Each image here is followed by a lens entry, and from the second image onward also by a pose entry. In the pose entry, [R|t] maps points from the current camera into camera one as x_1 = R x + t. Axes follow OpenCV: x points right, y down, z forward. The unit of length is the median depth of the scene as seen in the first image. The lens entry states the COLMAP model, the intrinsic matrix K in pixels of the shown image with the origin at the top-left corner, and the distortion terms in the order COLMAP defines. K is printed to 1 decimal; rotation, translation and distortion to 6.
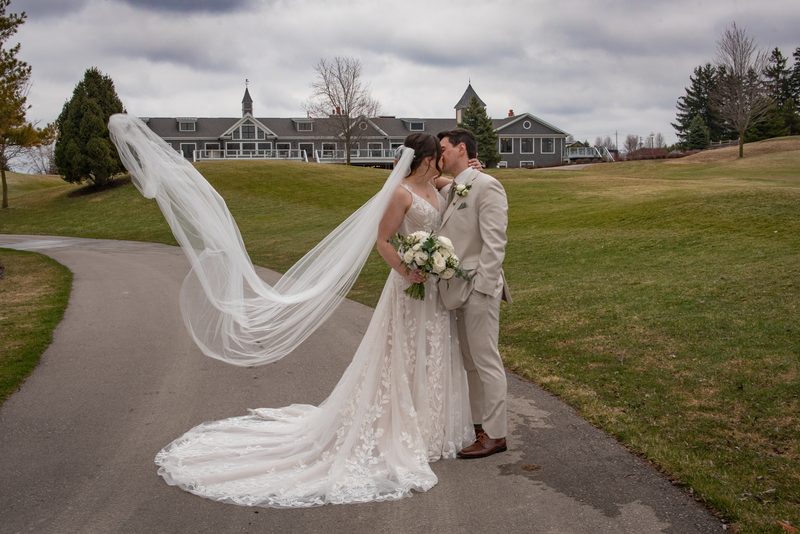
lens RADIAL K [[1251.2, 0, 397.8], [0, 1251.2, 265.0], [0, 0, 1]] dist [0.117622, 0.000000]
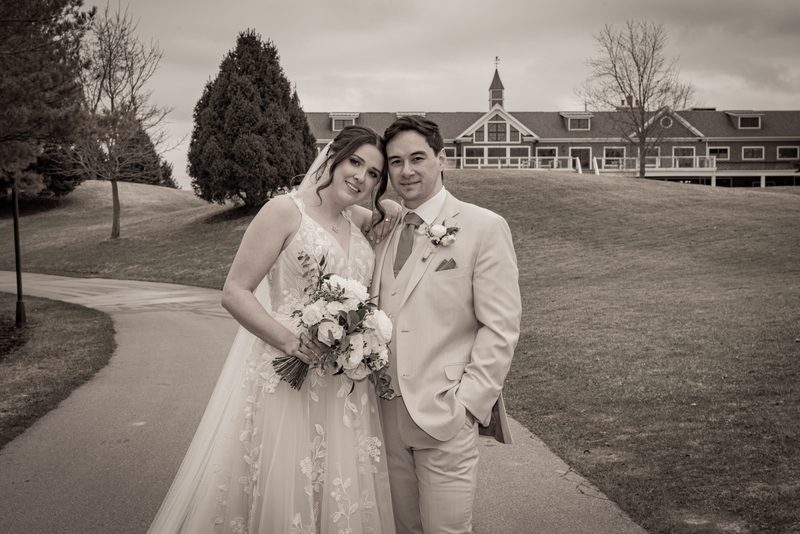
lens RADIAL K [[1251.2, 0, 400.6], [0, 1251.2, 261.3], [0, 0, 1]] dist [0.117622, 0.000000]
pose [[0.969731, 0.021723, -0.243206, 0.000394], [-0.026752, 0.999491, -0.017394, -0.020272], [0.242704, 0.023374, 0.969819, 0.310803]]
